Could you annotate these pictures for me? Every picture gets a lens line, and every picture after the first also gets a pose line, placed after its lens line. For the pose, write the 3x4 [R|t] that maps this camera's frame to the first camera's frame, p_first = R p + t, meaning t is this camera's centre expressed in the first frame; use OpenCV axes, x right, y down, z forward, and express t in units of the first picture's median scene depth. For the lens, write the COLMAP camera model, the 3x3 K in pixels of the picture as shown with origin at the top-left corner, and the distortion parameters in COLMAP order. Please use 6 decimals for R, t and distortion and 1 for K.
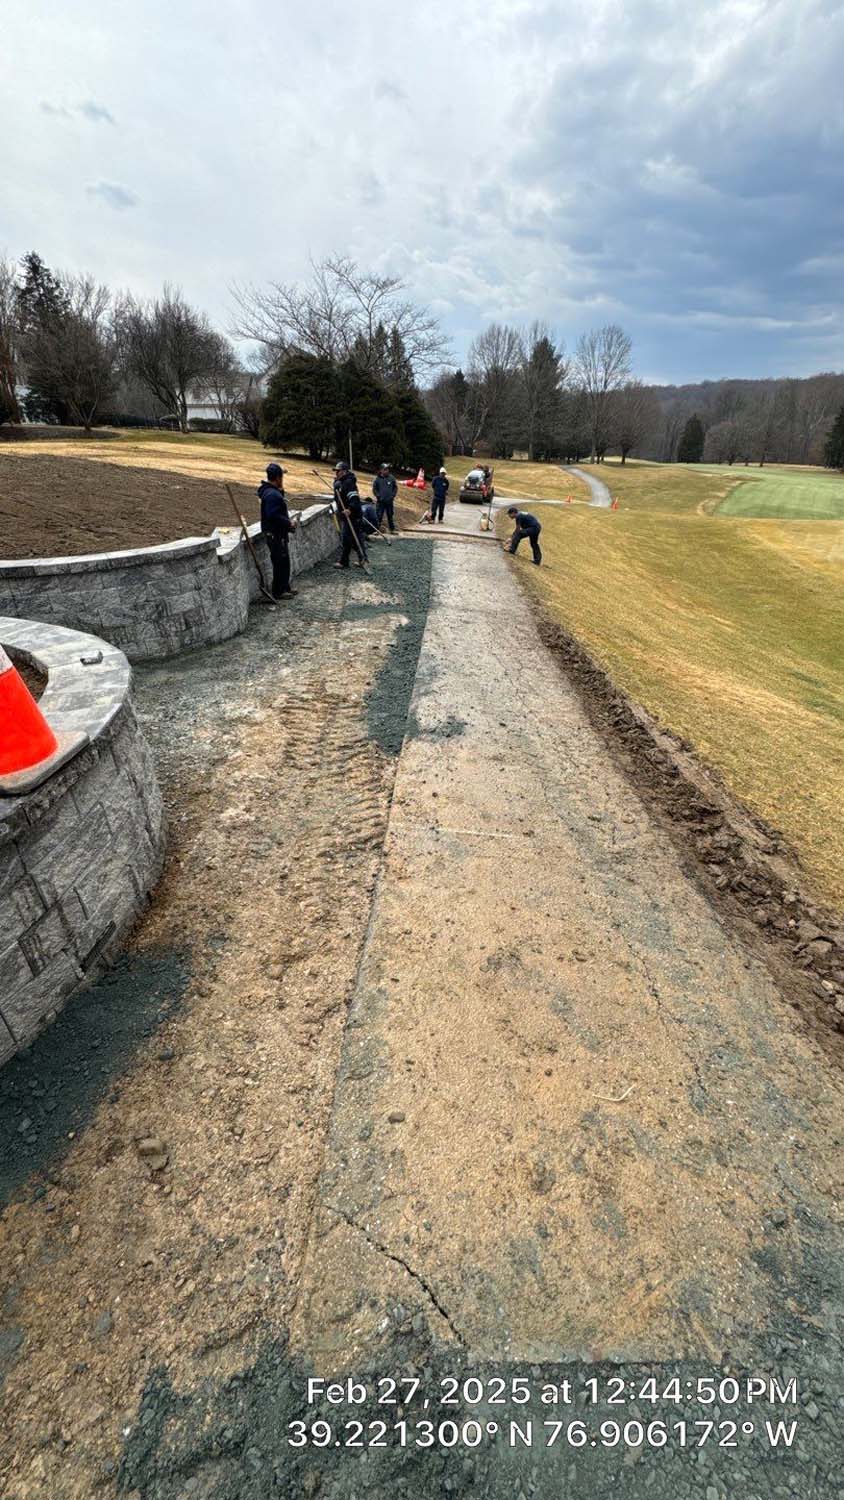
lens RADIAL K [[604.3, 0, 419.6], [0, 604.3, 752.7], [0, 0, 1]] dist [-0.001971, -0.000303]
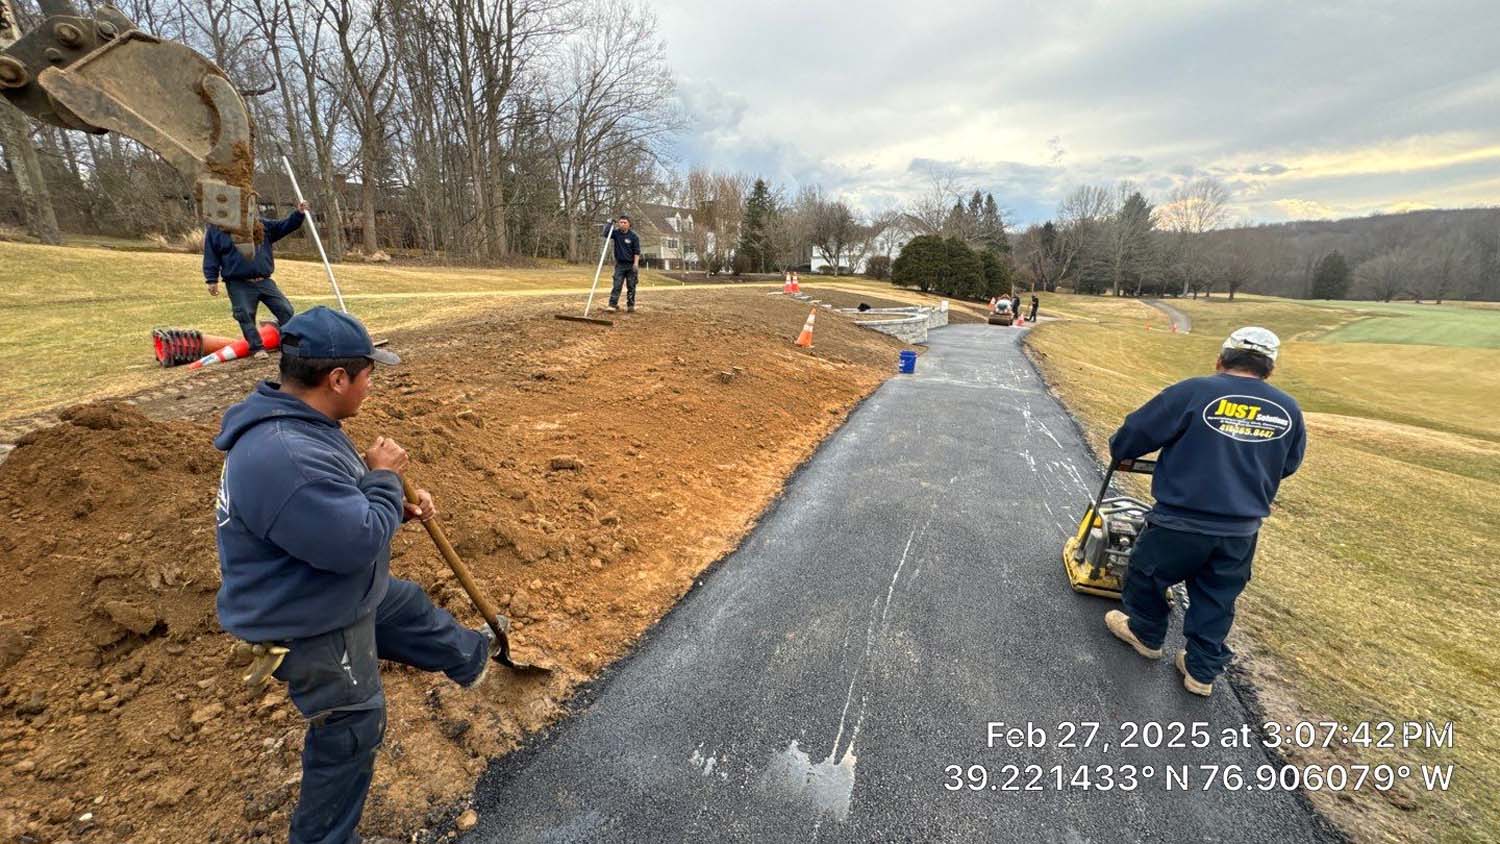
lens RADIAL K [[598.8, 0, 745.9], [0, 598.8, 421.8], [0, 0, 1]] dist [-0.004523, 0.000142]
pose [[0.919093, 0.083105, -0.385177, 0.008458], [-0.173665, 0.962881, -0.206643, 0.062685], [0.353706, 0.256816, 0.899410, -0.123882]]
